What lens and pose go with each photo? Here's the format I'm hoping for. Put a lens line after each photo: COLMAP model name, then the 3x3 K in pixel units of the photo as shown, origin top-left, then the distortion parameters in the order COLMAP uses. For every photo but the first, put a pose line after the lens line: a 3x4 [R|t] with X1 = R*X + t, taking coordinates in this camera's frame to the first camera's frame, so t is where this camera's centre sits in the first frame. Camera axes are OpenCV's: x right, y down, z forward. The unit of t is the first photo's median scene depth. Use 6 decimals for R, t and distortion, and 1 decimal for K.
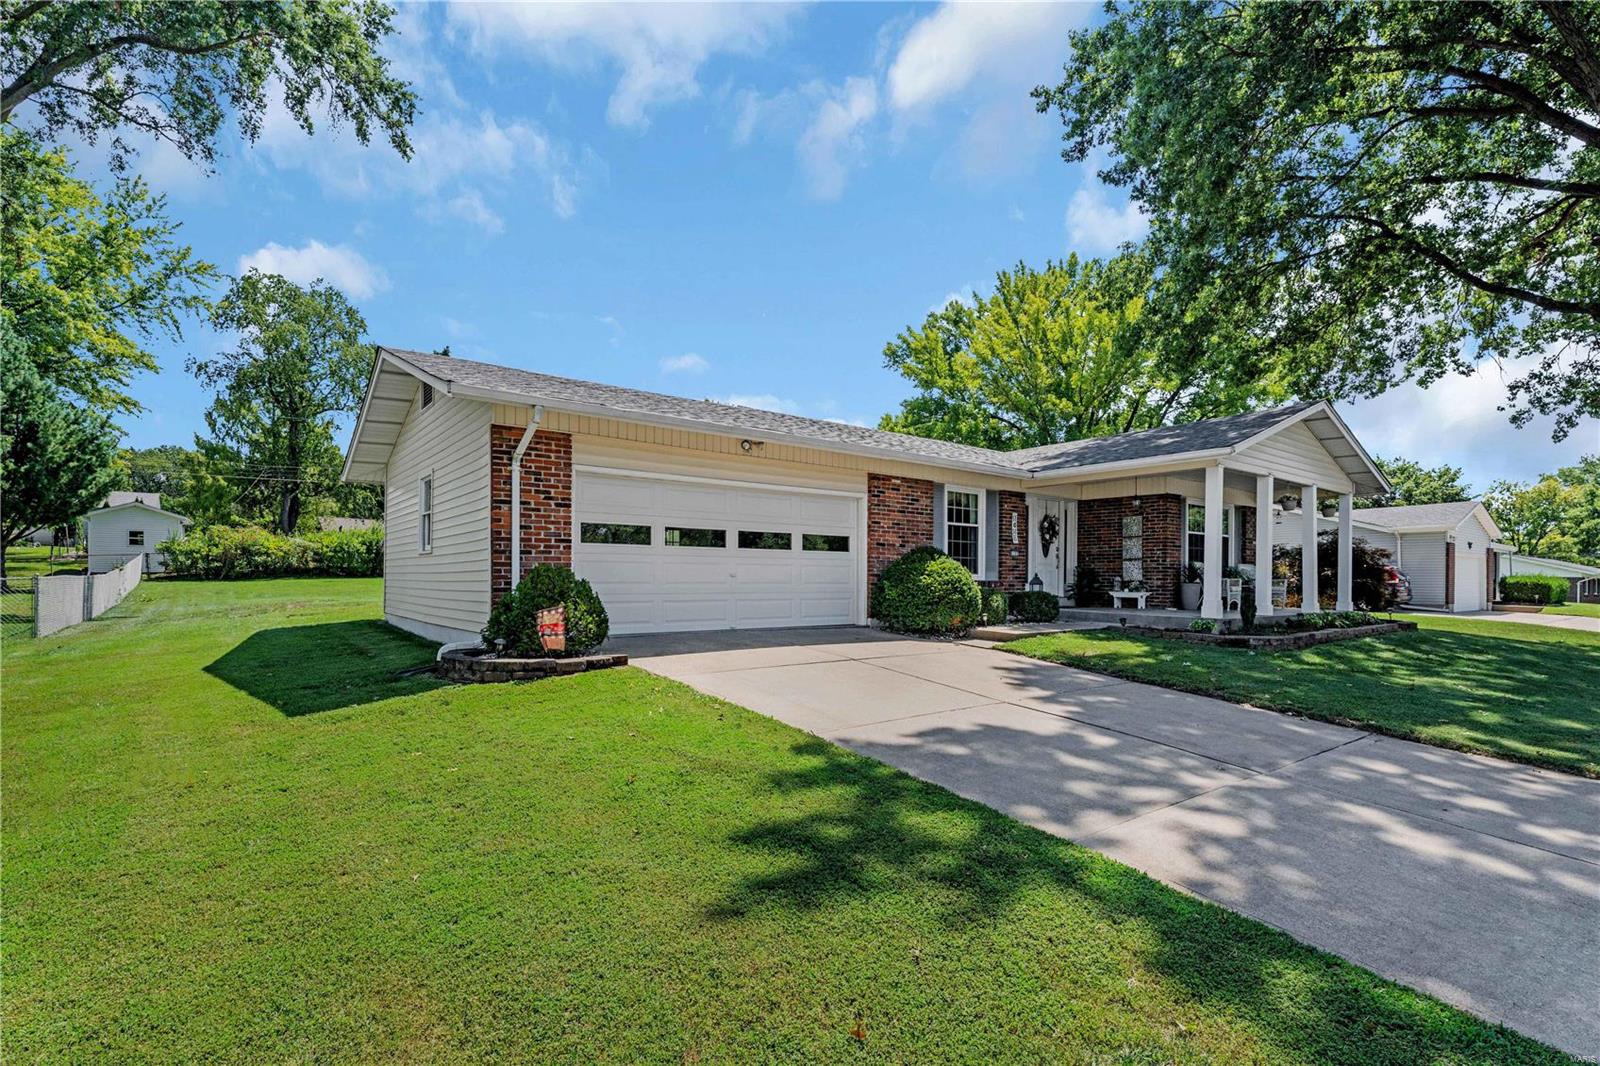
lens RADIAL K [[740.6, 0, 806.2], [0, 740.6, 546.1], [0, 0, 1]] dist [0.001539, 0.000160]
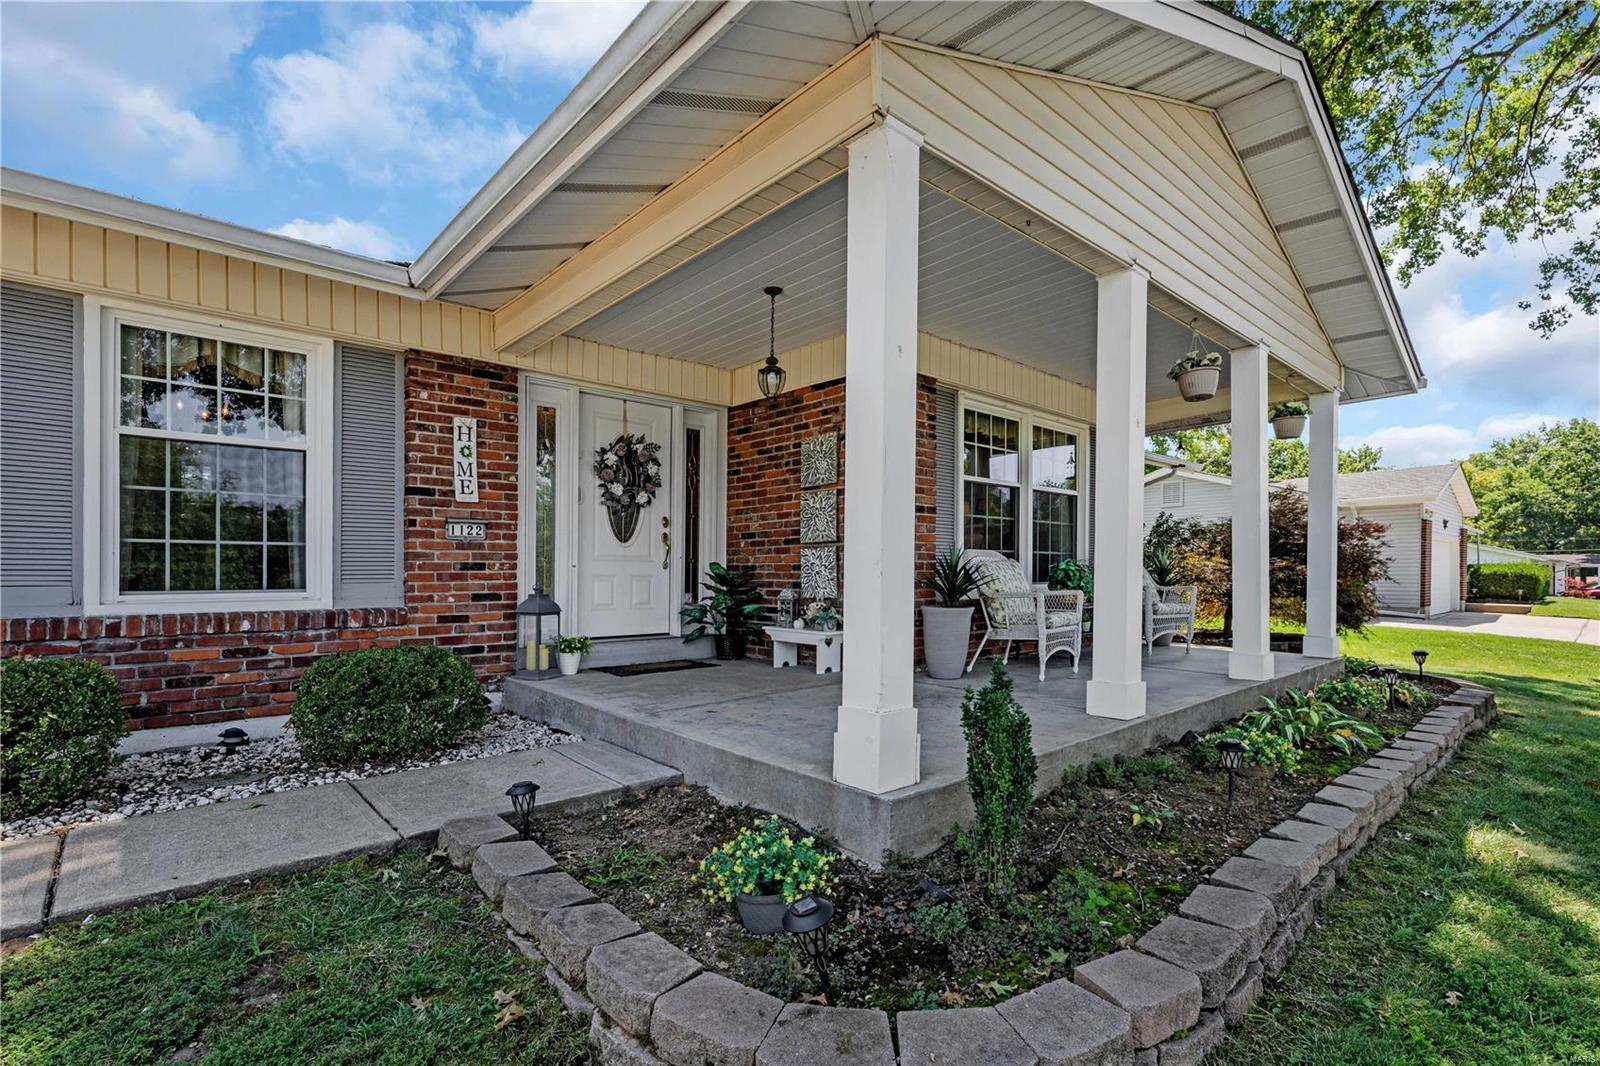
lens RADIAL K [[730.3, 0, 798.6], [0, 730.3, 556.4], [0, 0, 1]] dist [0.000683, 0.000475]
pose [[0.997776, -0.013591, 0.065252, 0.386755], [0.012346, 0.999735, 0.019447, 0.016266], [-0.065499, -0.018598, 0.997679, 0.587105]]
